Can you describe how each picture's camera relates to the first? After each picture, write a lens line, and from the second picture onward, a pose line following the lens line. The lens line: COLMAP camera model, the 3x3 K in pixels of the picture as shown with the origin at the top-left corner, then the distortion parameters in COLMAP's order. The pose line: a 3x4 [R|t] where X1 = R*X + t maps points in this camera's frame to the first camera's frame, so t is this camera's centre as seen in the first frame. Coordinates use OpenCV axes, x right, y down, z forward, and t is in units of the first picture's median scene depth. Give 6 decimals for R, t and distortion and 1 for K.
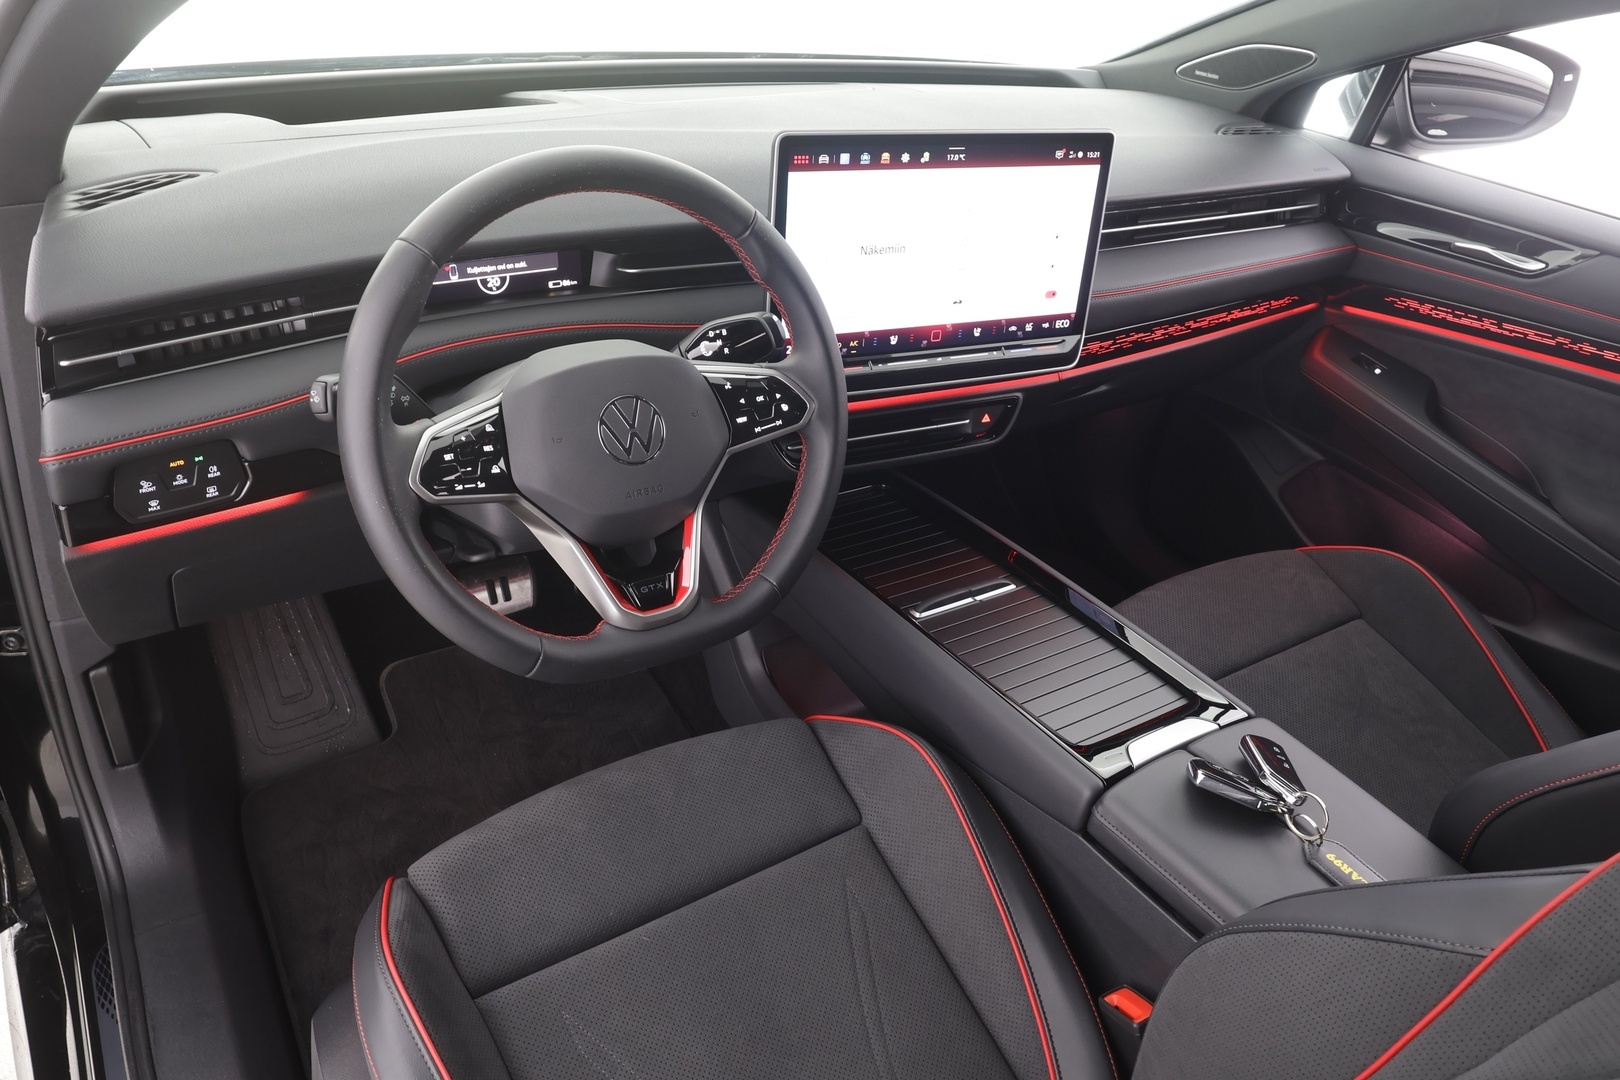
lens RADIAL K [[1055.3, 0, 809.0], [0, 1055.3, 556.2], [0, 0, 1]] dist [0.006026, 0.002607]
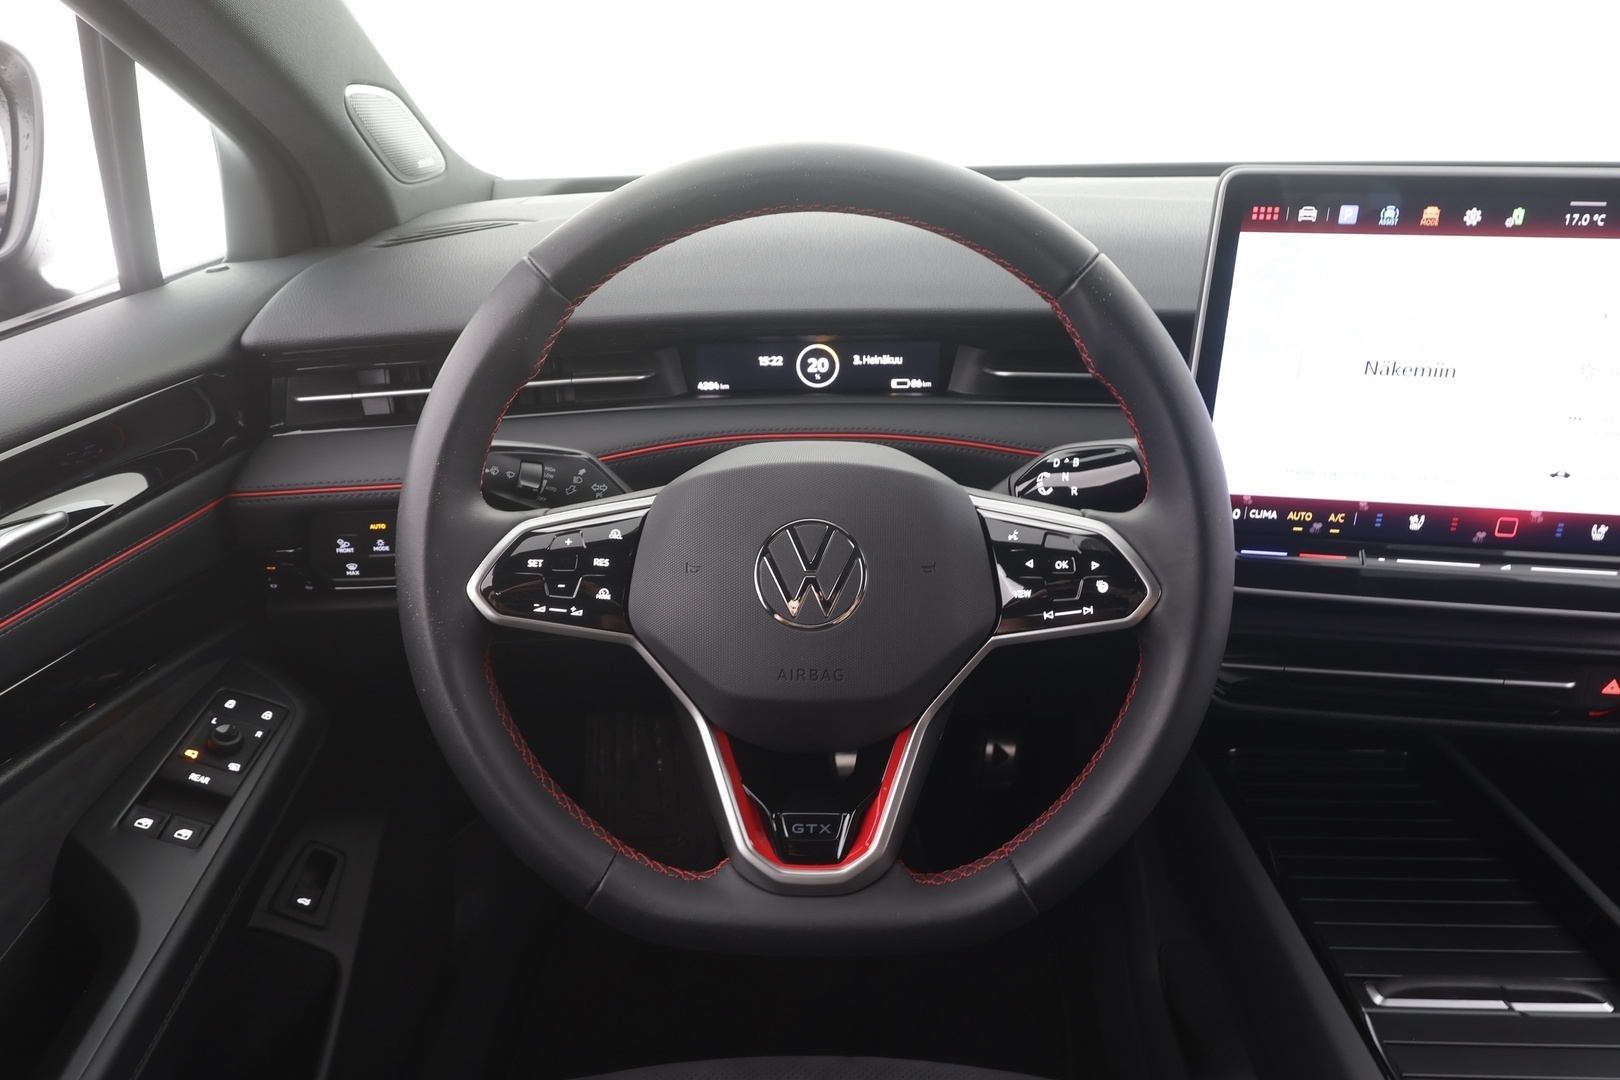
lens RADIAL K [[1055.3, 0, 809.0], [0, 1055.3, 556.2], [0, 0, 1]] dist [0.006026, 0.002607]
pose [[0.834957, 0.157197, -0.527385, 0.129236], [-0.237779, 0.967313, -0.088126, -0.060215], [0.496293, 0.198983, 0.845044, 0.379197]]
